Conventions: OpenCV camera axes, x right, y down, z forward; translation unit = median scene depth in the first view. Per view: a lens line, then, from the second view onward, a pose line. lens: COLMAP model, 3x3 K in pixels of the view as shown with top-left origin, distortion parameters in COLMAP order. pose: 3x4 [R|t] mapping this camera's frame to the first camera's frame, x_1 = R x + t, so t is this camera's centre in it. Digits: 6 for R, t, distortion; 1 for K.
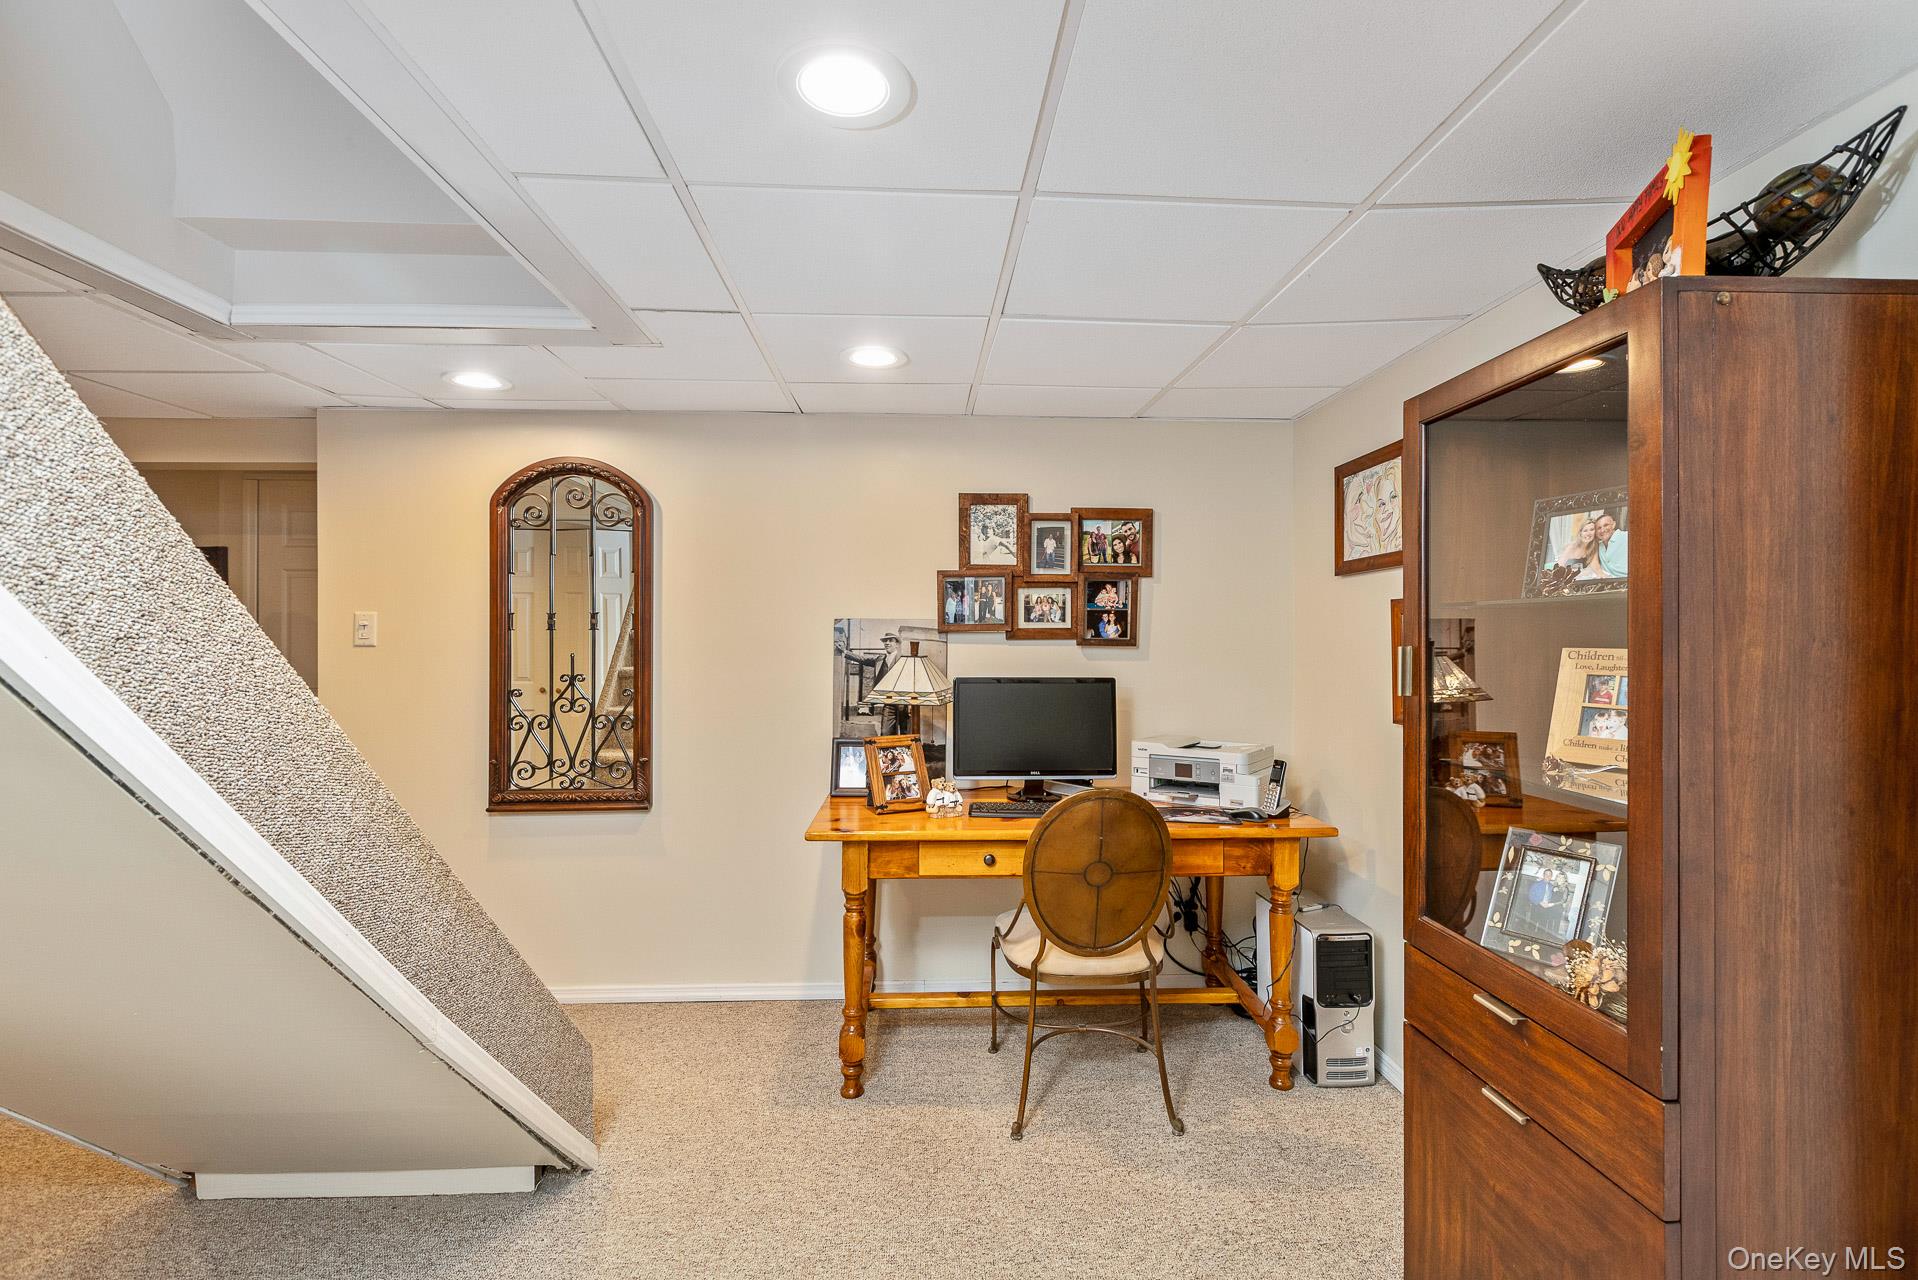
lens RADIAL K [[881.0, 0, 959.0], [0, 881.0, 640.0], [0, 0, 1]] dist [0.003319, -0.000221]
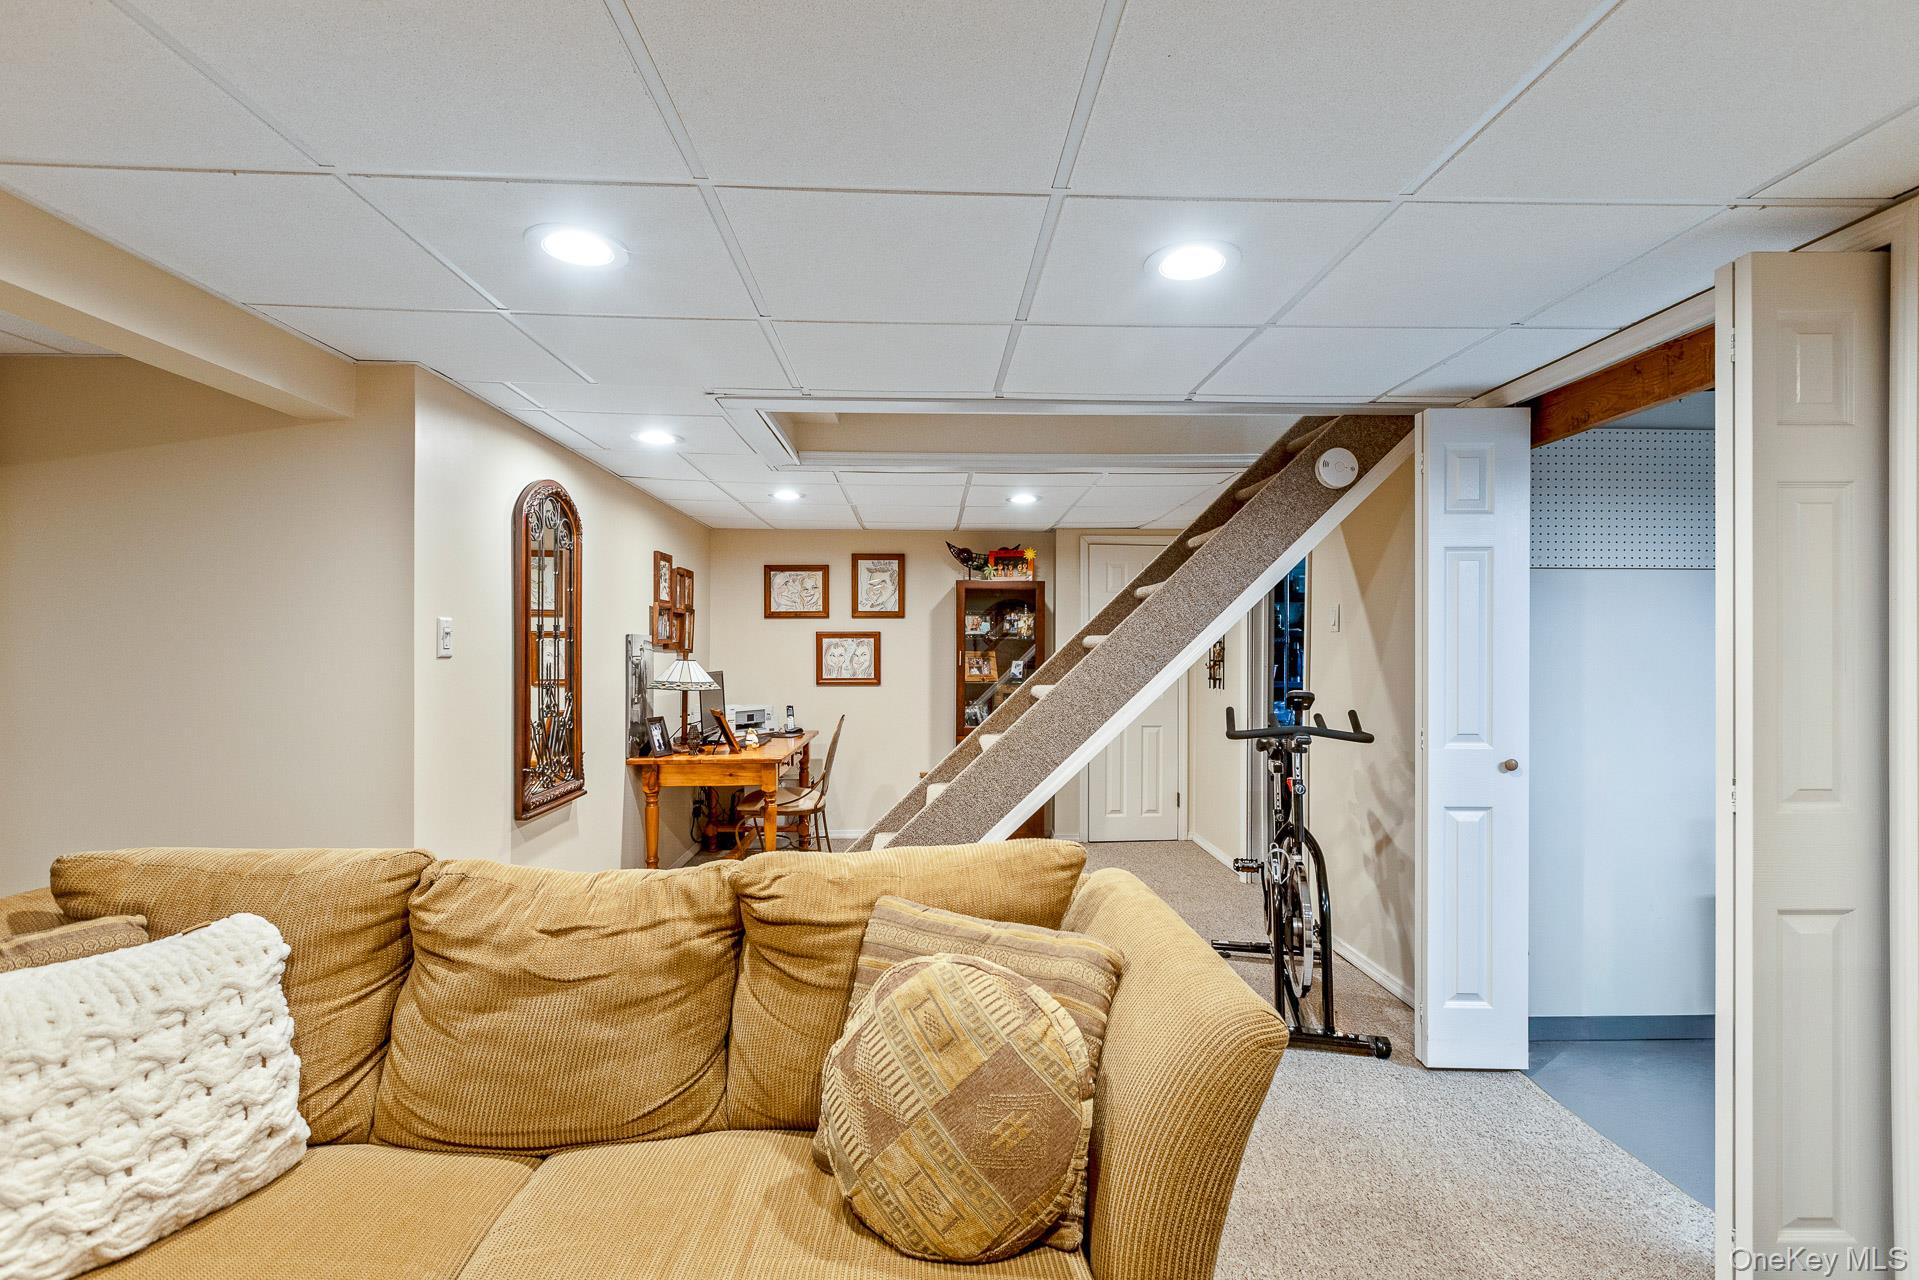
lens RADIAL K [[881.5, 0, 959.5], [0, 881.5, 640.0], [0, 0, 1]] dist [0.003319, -0.000221]
pose [[0.004454, 0.009192, 0.999948, -1.641638], [0.000740, 0.999957, -0.009195, -0.001563], [-0.999990, 0.000780, 0.004447, 0.542690]]
